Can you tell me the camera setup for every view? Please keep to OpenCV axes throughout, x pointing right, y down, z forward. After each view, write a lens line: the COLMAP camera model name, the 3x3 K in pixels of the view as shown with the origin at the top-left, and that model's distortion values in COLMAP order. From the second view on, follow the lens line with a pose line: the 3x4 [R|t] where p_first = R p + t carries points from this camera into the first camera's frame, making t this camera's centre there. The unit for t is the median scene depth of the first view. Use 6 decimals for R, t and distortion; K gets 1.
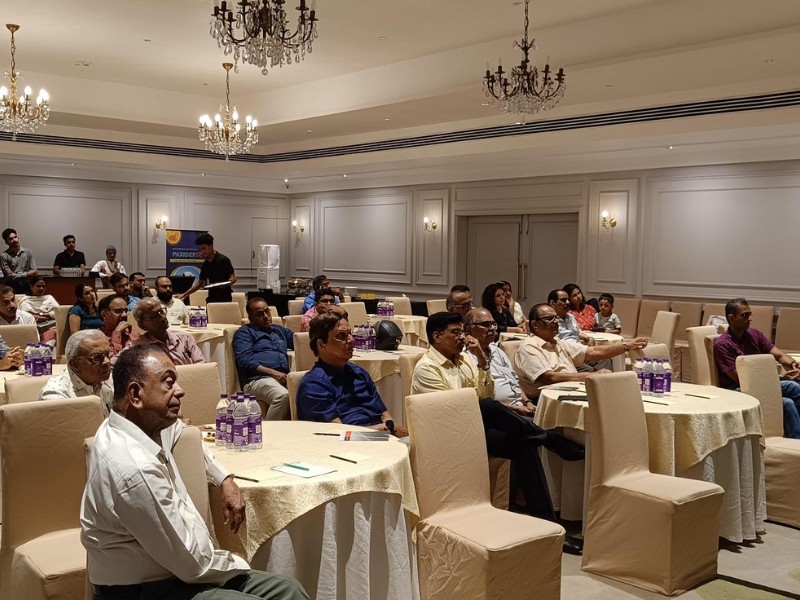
lens RADIAL K [[930.4, 0, 400.0], [0, 930.4, 300.0], [0, 0, 1]] dist [0.066883, -0.251157]
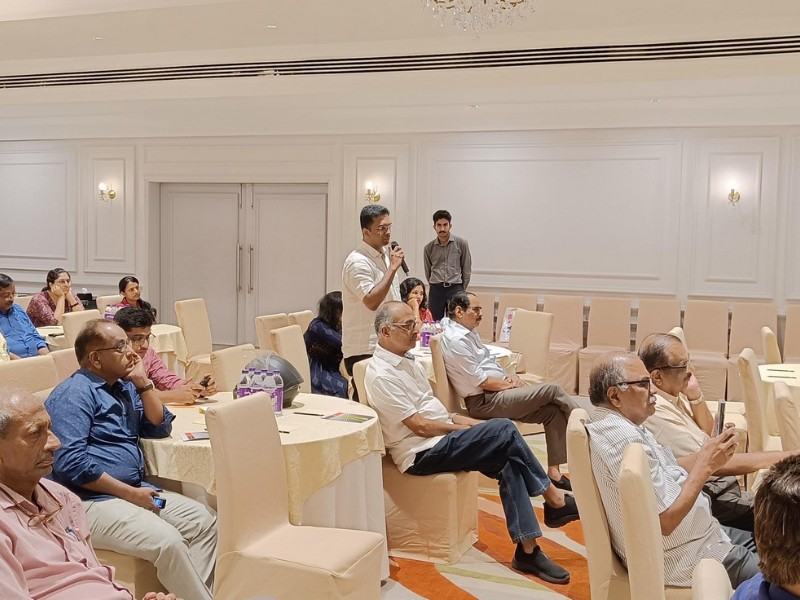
lens RADIAL K [[902.8, 0, 400.0], [0, 902.8, 300.0], [0, 0, 1]] dist [0.057076, -0.039857]
pose [[0.874439, -0.040692, 0.483425, -0.127614], [0.022779, 0.998821, 0.042871, -0.022107], [-0.484600, -0.026476, 0.874335, 0.257704]]
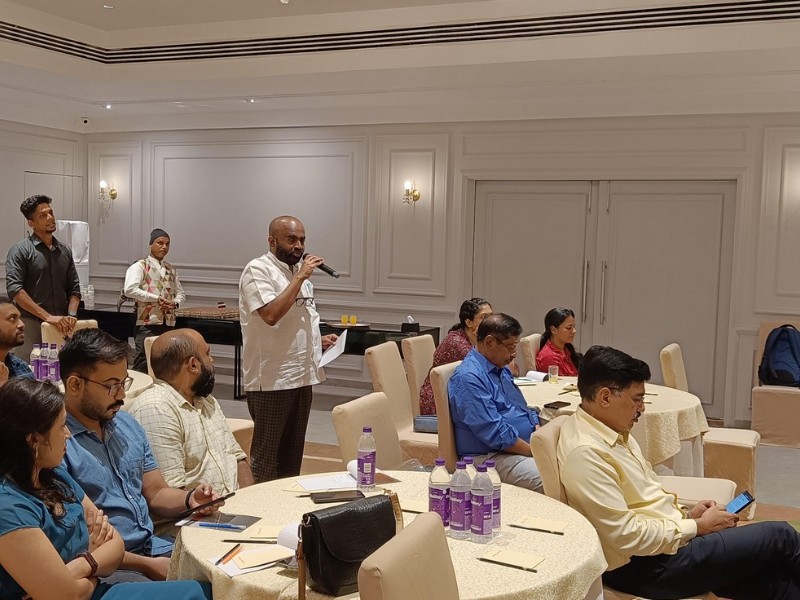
lens RADIAL K [[902.8, 0, 400.0], [0, 902.8, 300.0], [0, 0, 1]] dist [0.057076, -0.039857]
pose [[0.899199, -0.027058, 0.436702, -0.243118], [0.012845, 0.999288, 0.035468, -0.035979], [-0.437350, -0.026283, 0.898907, 0.519890]]
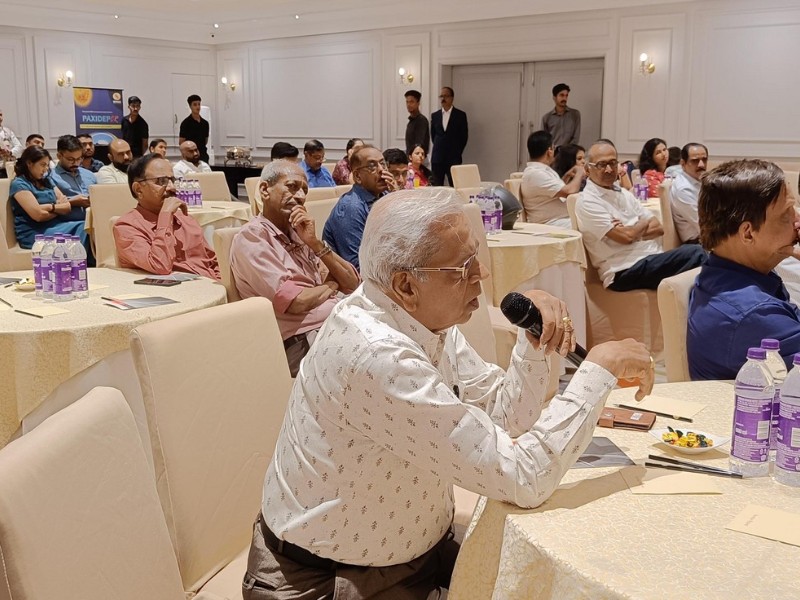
lens RADIAL K [[930.4, 0, 400.0], [0, 930.4, 300.0], [0, 0, 1]] dist [0.066883, -0.251157]
pose [[0.987603, -0.043733, 0.150759, -0.115627], [0.023405, 0.990697, 0.134060, 0.005113], [-0.155220, -0.128870, 0.979438, 0.166640]]
